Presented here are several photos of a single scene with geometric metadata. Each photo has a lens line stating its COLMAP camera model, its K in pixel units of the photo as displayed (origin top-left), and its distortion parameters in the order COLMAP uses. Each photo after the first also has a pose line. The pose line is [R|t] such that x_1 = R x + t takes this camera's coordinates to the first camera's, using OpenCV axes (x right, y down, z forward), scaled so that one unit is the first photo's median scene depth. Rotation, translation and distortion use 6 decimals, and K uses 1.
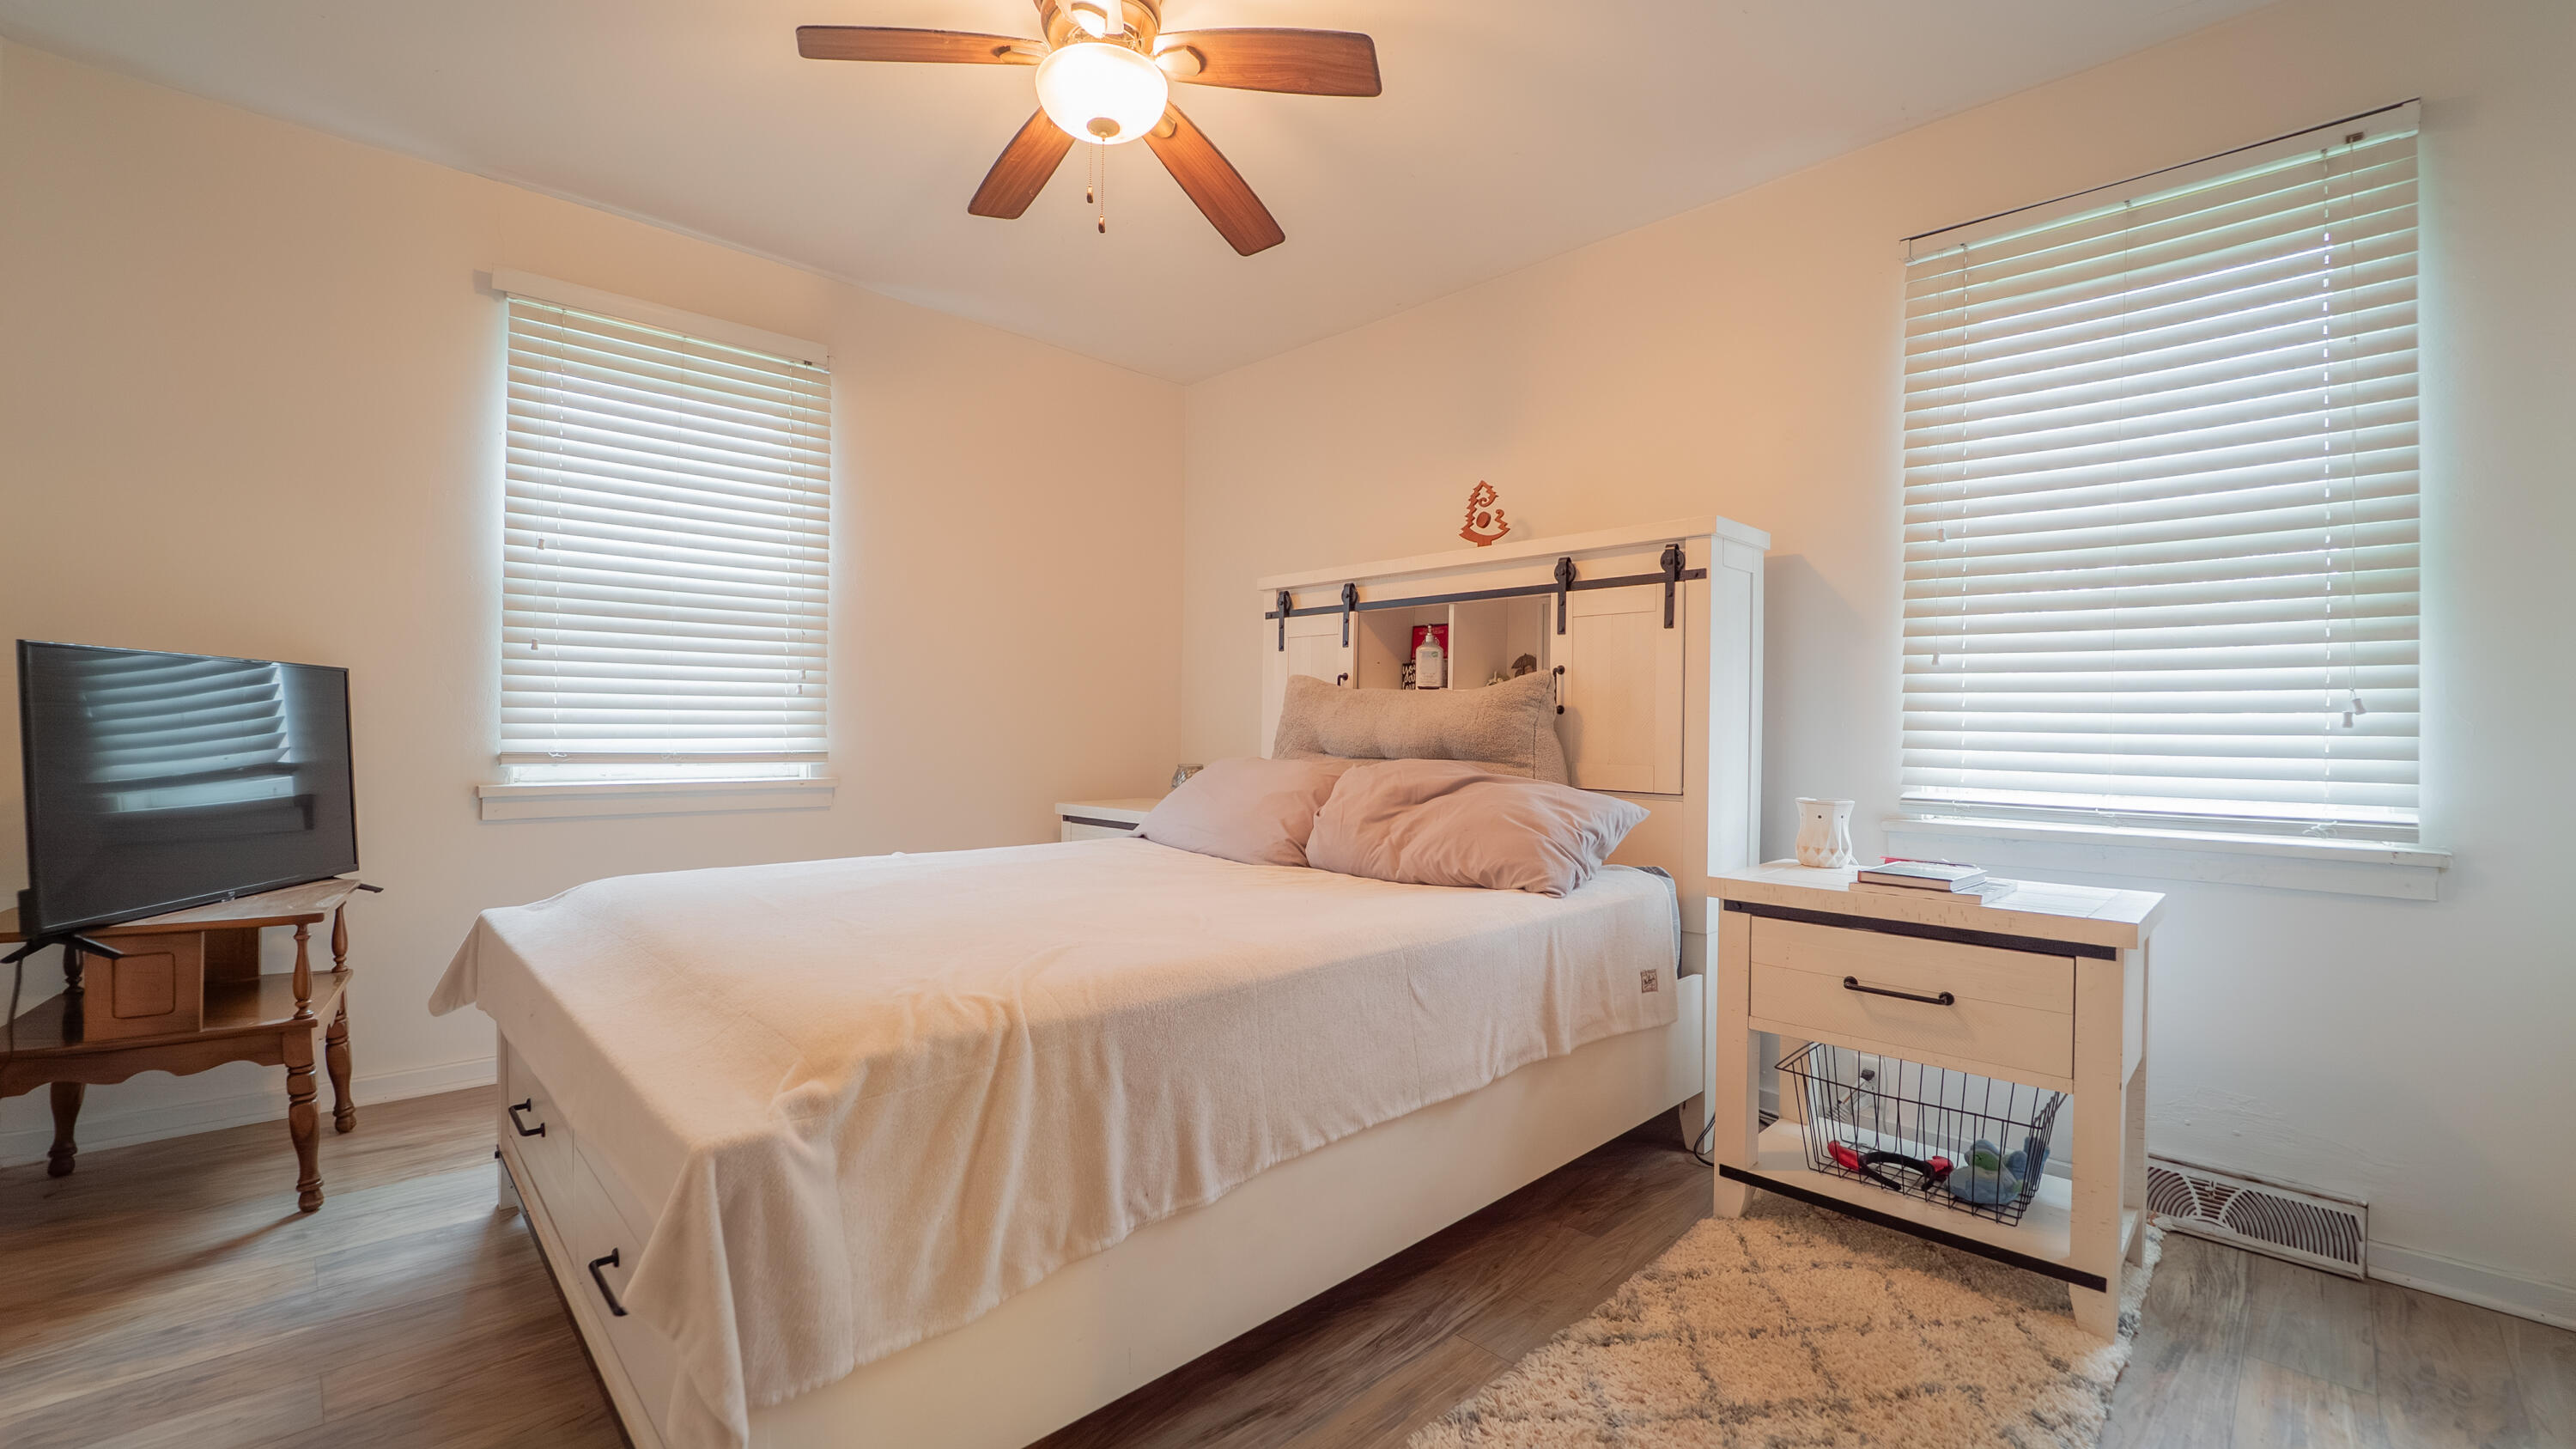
lens RADIAL K [[1065.3, 0, 1297.3], [0, 1065.3, 724.3], [0, 0, 1]] dist [-0.022461, 0.002910]
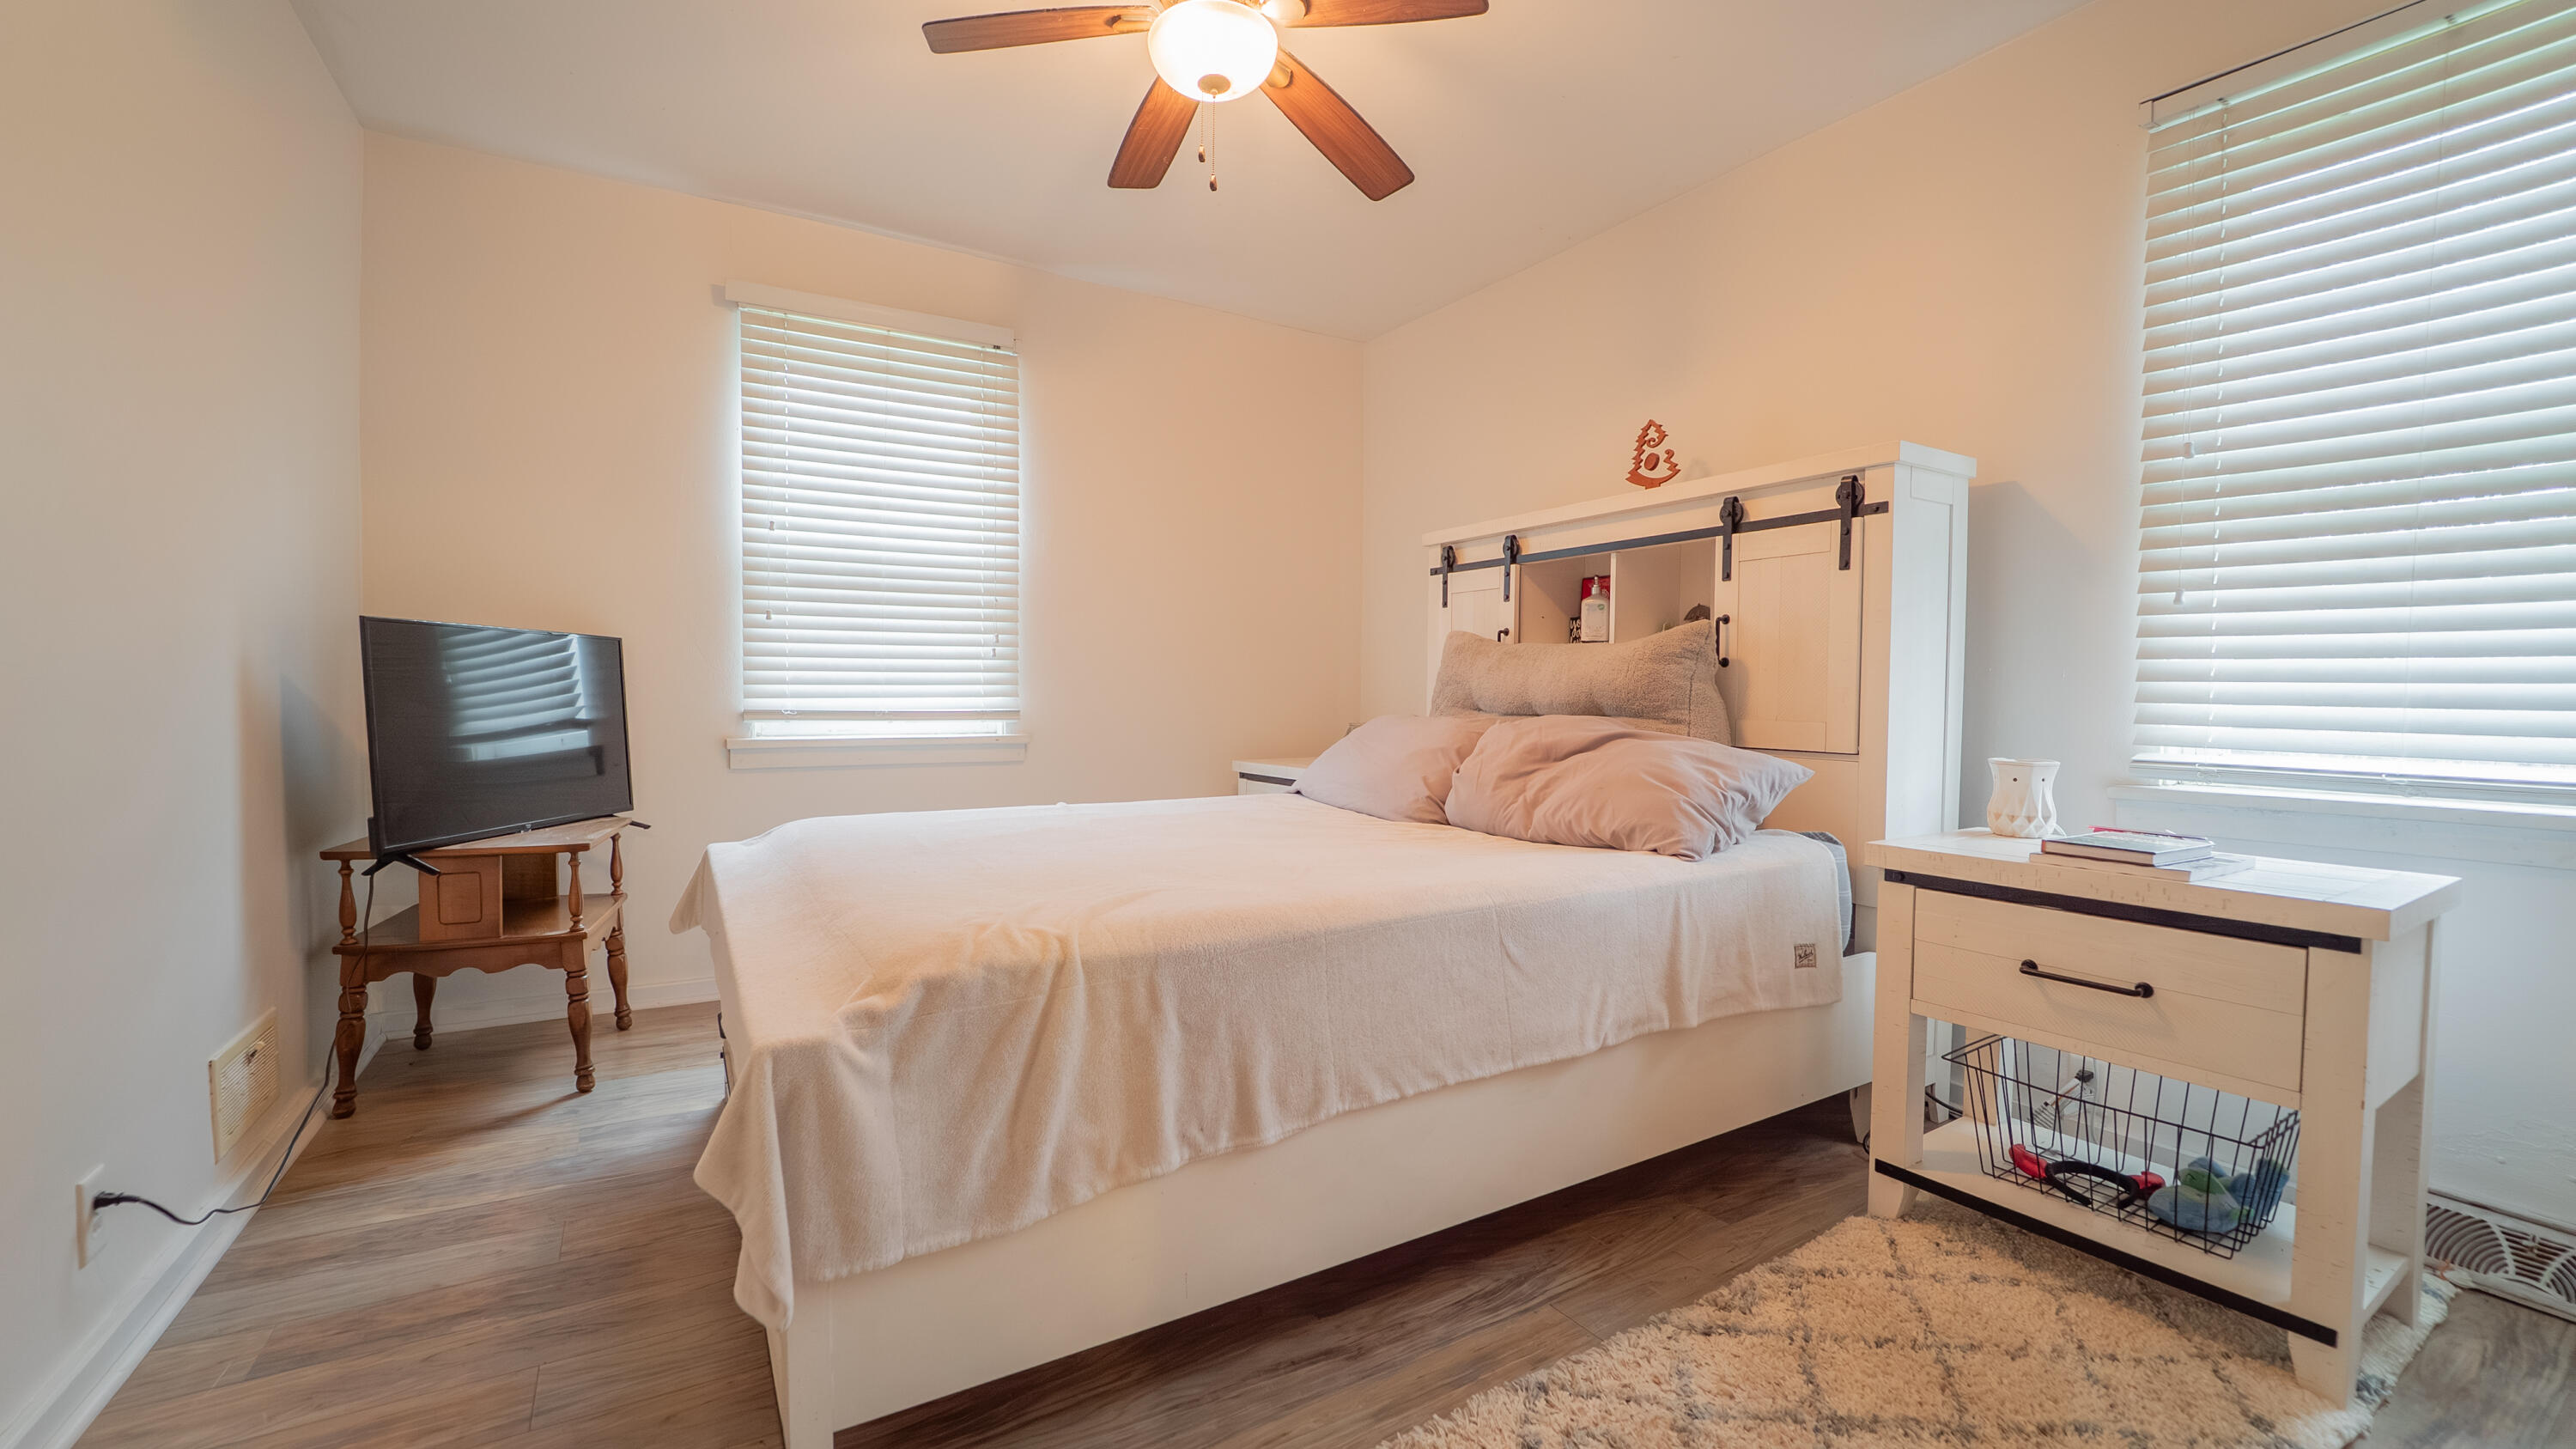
lens RADIAL K [[1065.3, 0, 1297.3], [0, 1065.3, 724.3], [0, 0, 1]] dist [-0.022461, 0.002910]
pose [[0.975082, 0.002231, -0.221835, 0.122097], [0.004814, 0.999501, 0.031210, 0.013012], [0.221794, -0.031500, 0.974585, 0.019641]]
